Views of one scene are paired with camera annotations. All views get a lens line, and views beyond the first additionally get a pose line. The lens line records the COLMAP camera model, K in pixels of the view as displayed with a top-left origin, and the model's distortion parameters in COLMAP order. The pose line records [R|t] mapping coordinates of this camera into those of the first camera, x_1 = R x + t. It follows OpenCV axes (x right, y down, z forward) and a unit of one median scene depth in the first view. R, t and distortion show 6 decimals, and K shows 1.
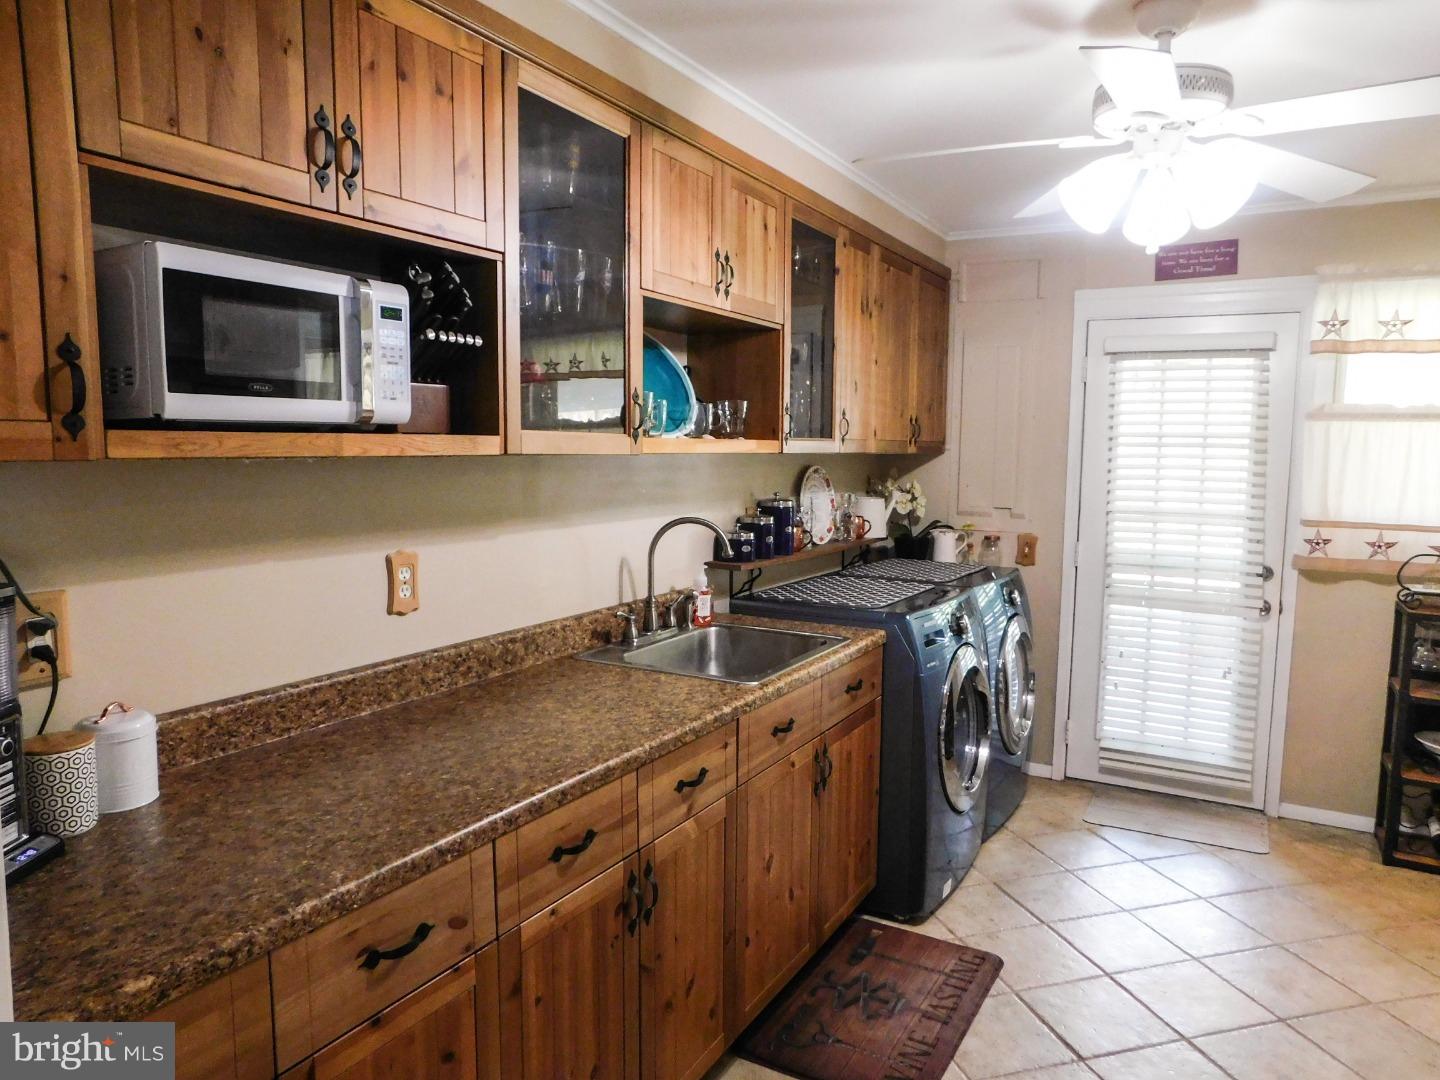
lens RADIAL K [[966.7, 0, 719.4], [0, 966.7, 544.5], [0, 0, 1]] dist [-0.043795, 0.046179]
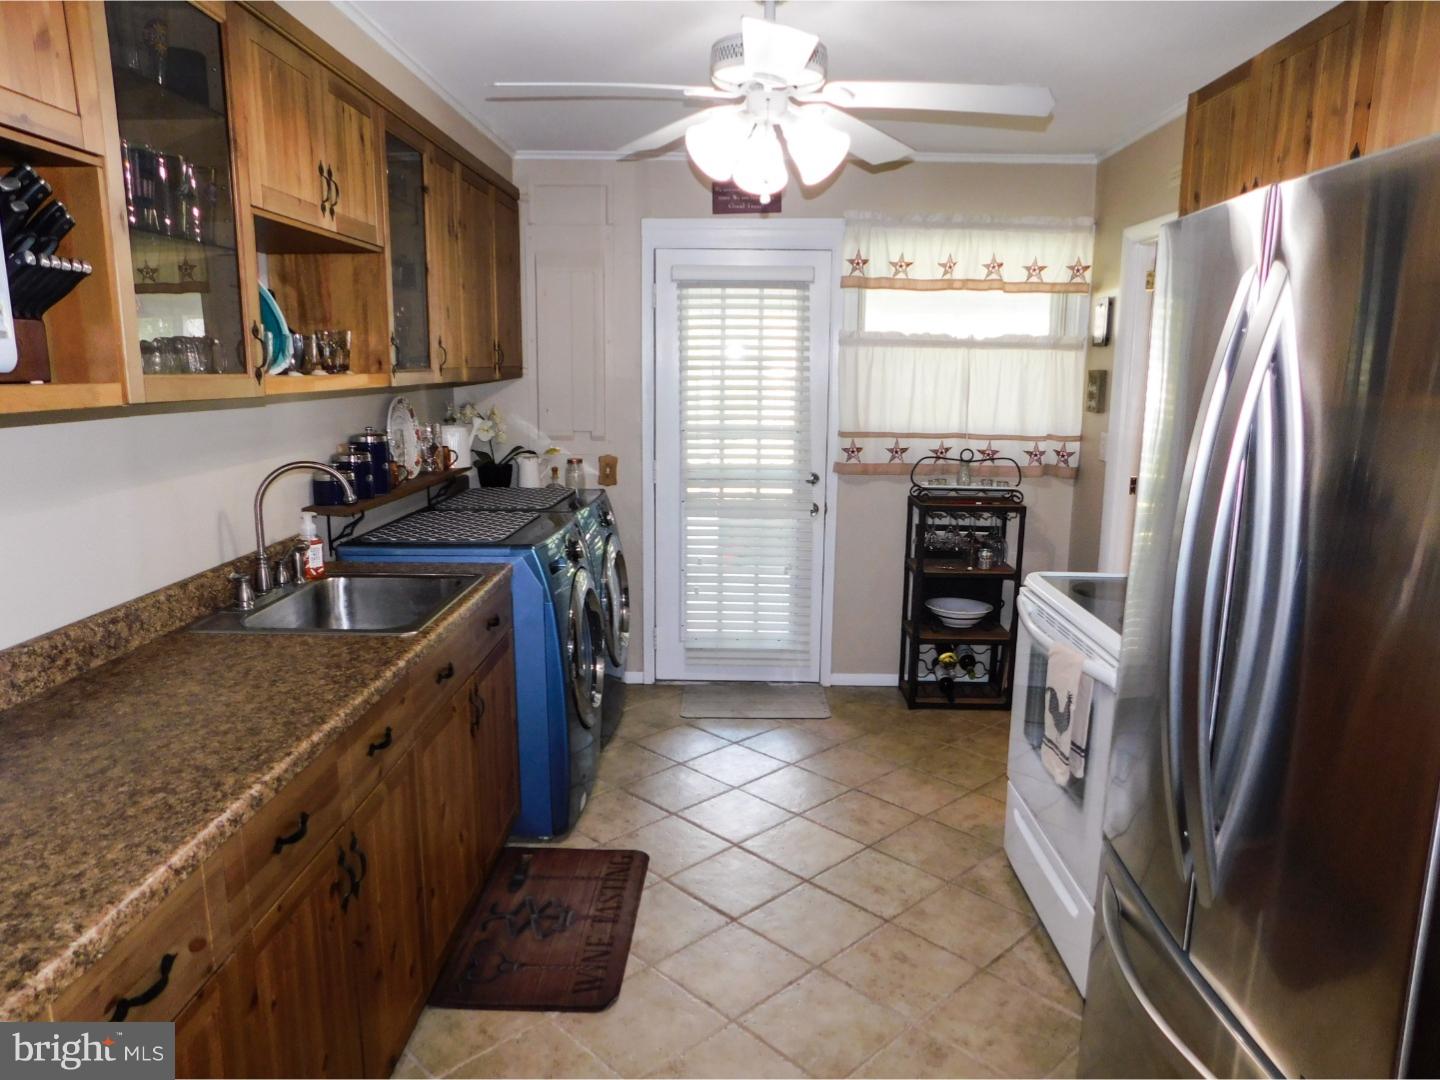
lens RADIAL K [[993.2, 0, 711.1], [0, 993.2, 543.9], [0, 0, 1]] dist [-0.057990, 0.071389]
pose [[0.884265, -0.093208, 0.457589, -0.120403], [0.055600, 0.993922, 0.095012, -0.017456], [-0.463664, -0.058574, 0.884073, -0.000694]]
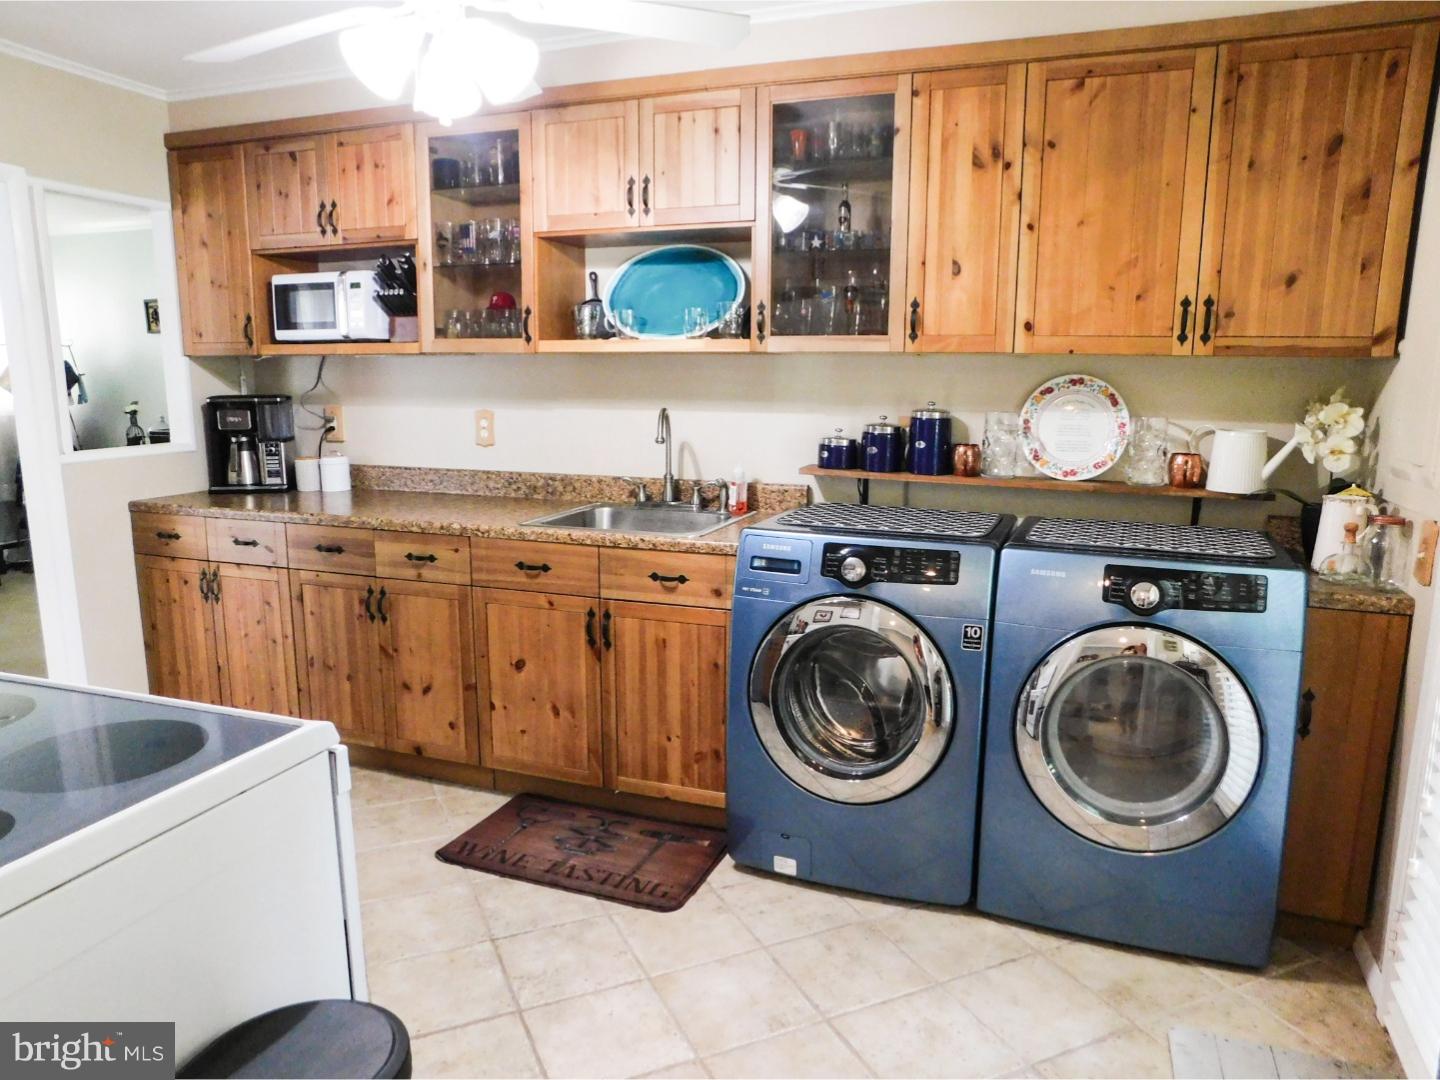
lens RADIAL K [[957.5, 0, 716.1], [0, 957.5, 533.4], [0, 0, 1]] dist [-0.007600, 0.000144]
pose [[0.149858, 0.160385, -0.975612, 1.138974], [-0.102794, 0.983935, 0.145964, -0.054847], [0.983349, 0.078414, 0.163937, 0.877882]]
